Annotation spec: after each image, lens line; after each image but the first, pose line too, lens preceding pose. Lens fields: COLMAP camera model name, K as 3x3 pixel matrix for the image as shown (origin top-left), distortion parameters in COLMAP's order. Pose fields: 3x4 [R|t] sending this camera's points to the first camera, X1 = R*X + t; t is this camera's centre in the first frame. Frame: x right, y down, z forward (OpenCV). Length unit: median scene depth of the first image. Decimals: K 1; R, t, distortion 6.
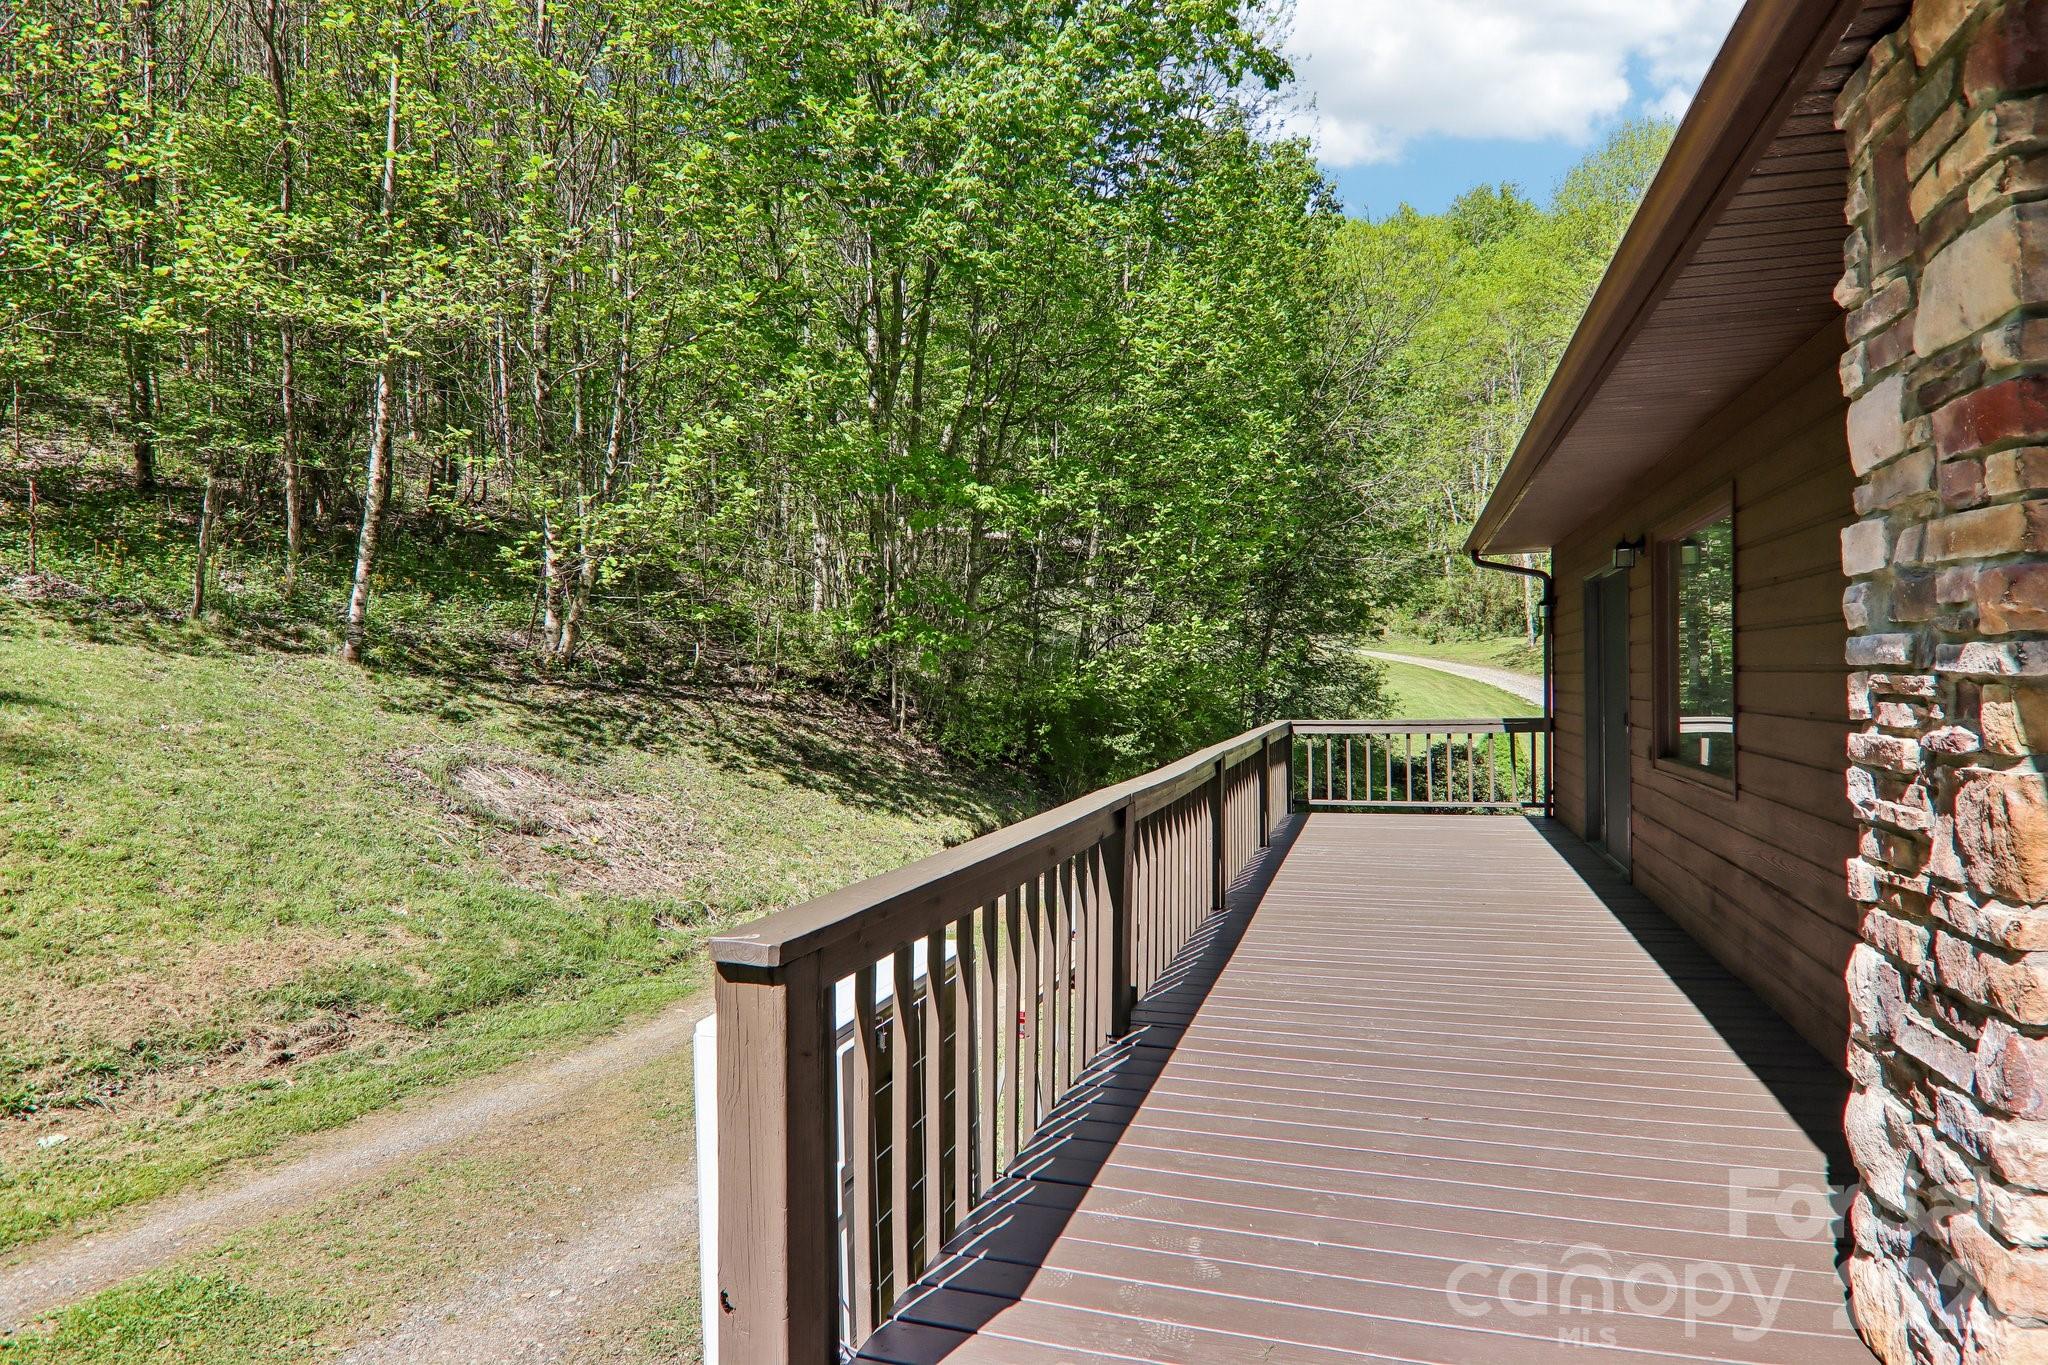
lens RADIAL K [[1162.5, 0, 1037.9], [0, 1162.5, 706.6], [0, 0, 1]] dist [0.004350, -0.022503]
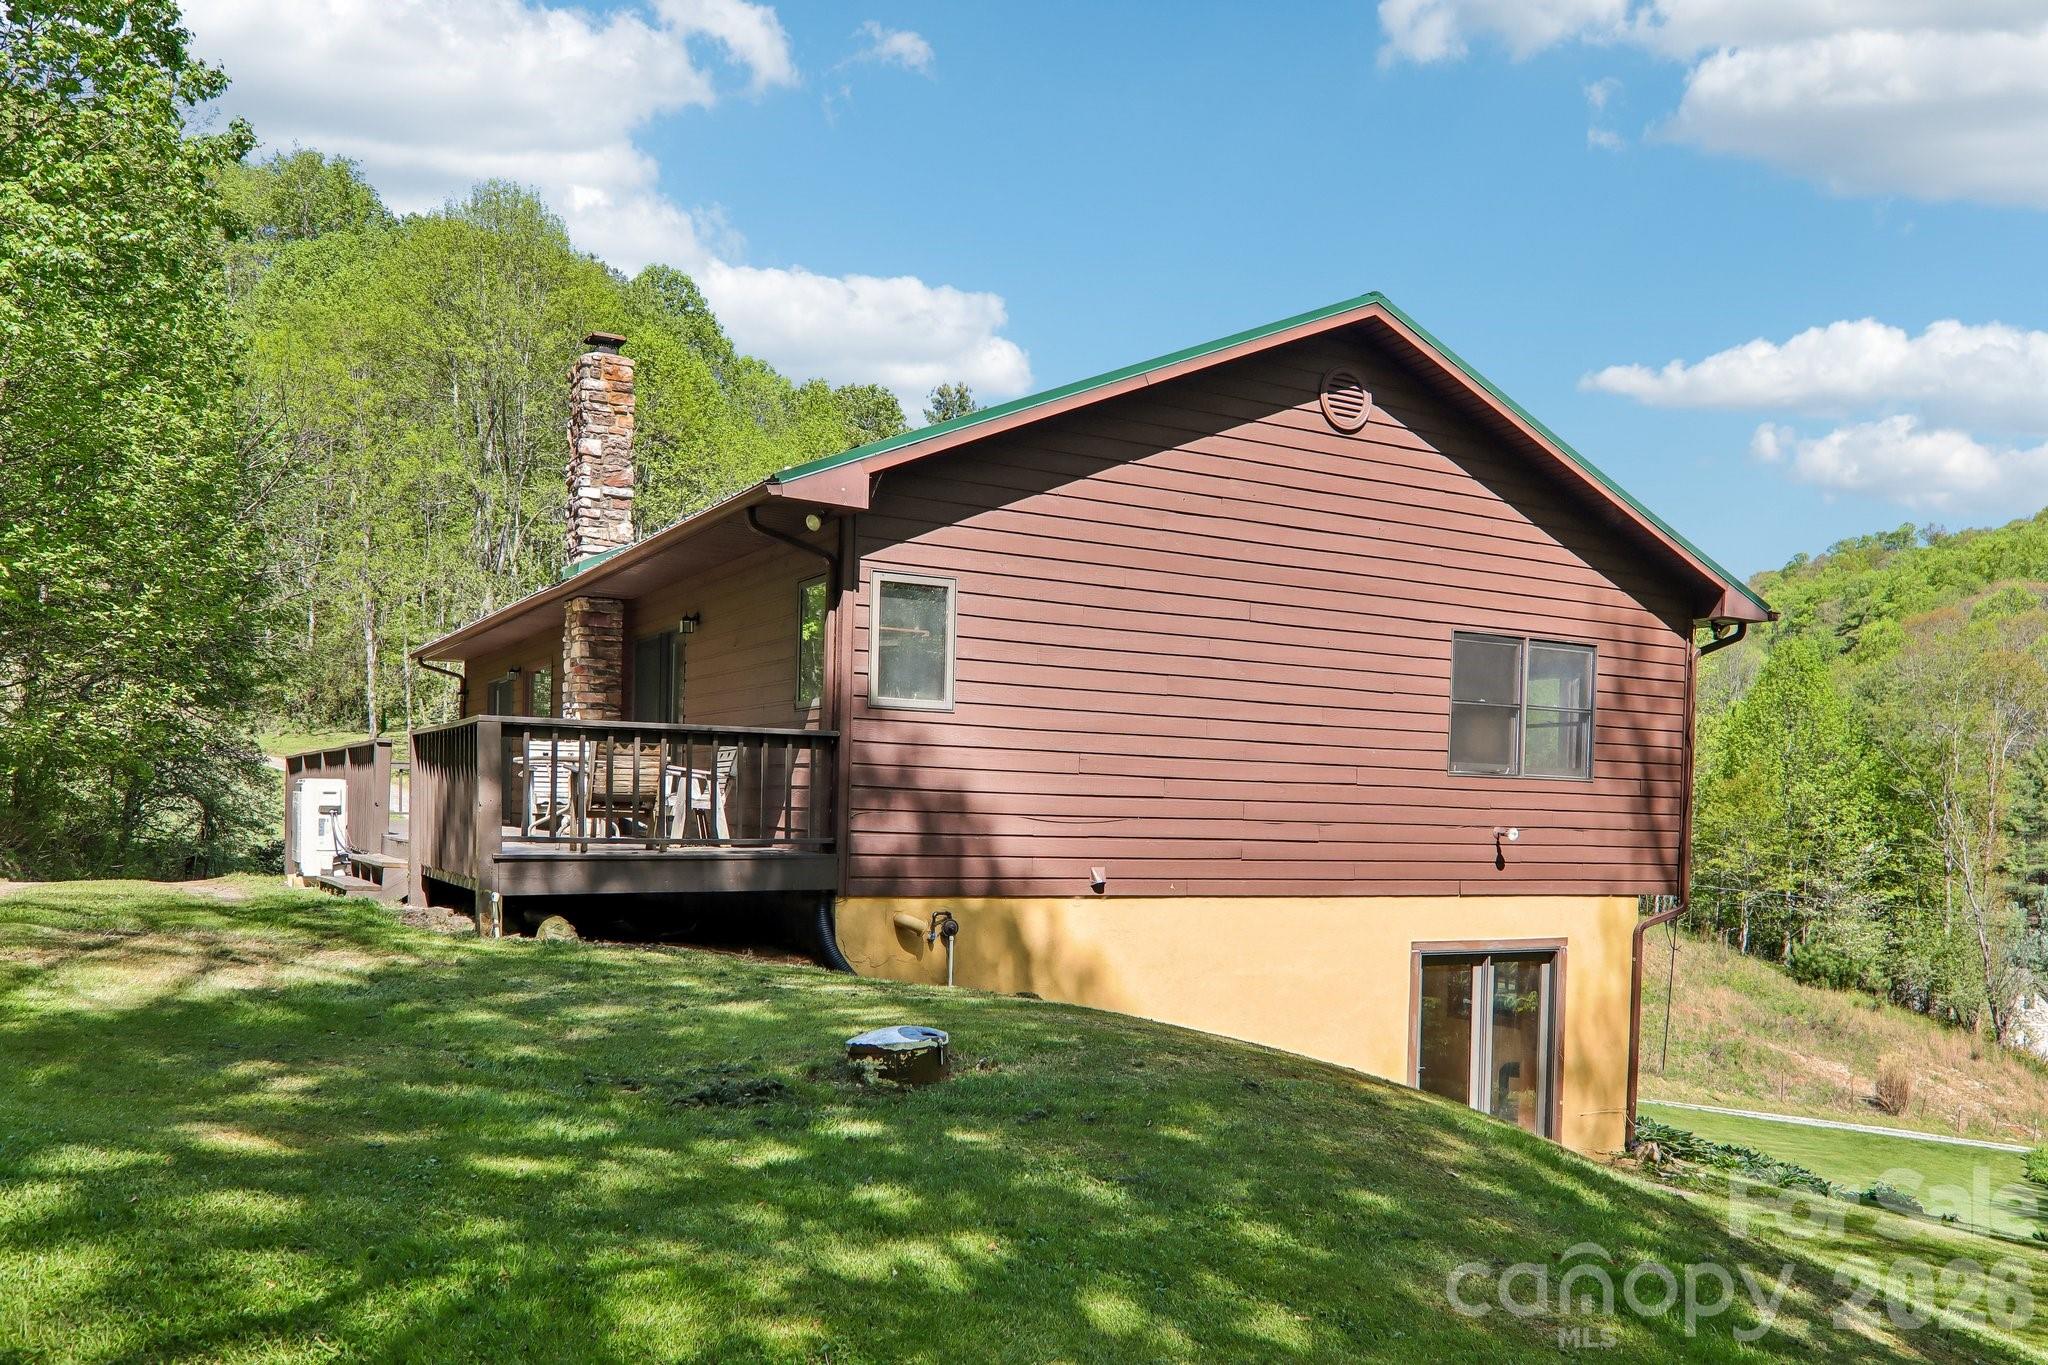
lens RADIAL K [[1598.1, 0, 1024.0], [0, 1598.1, 682.5], [0, 0, 1]] dist [0.013942, 0.004684]
pose [[0.695207, 0.074150, 0.714974, -0.372717], [-0.005622, 0.995196, -0.097746, 0.066573], [-0.718787, 0.063934, 0.692284, -0.677513]]
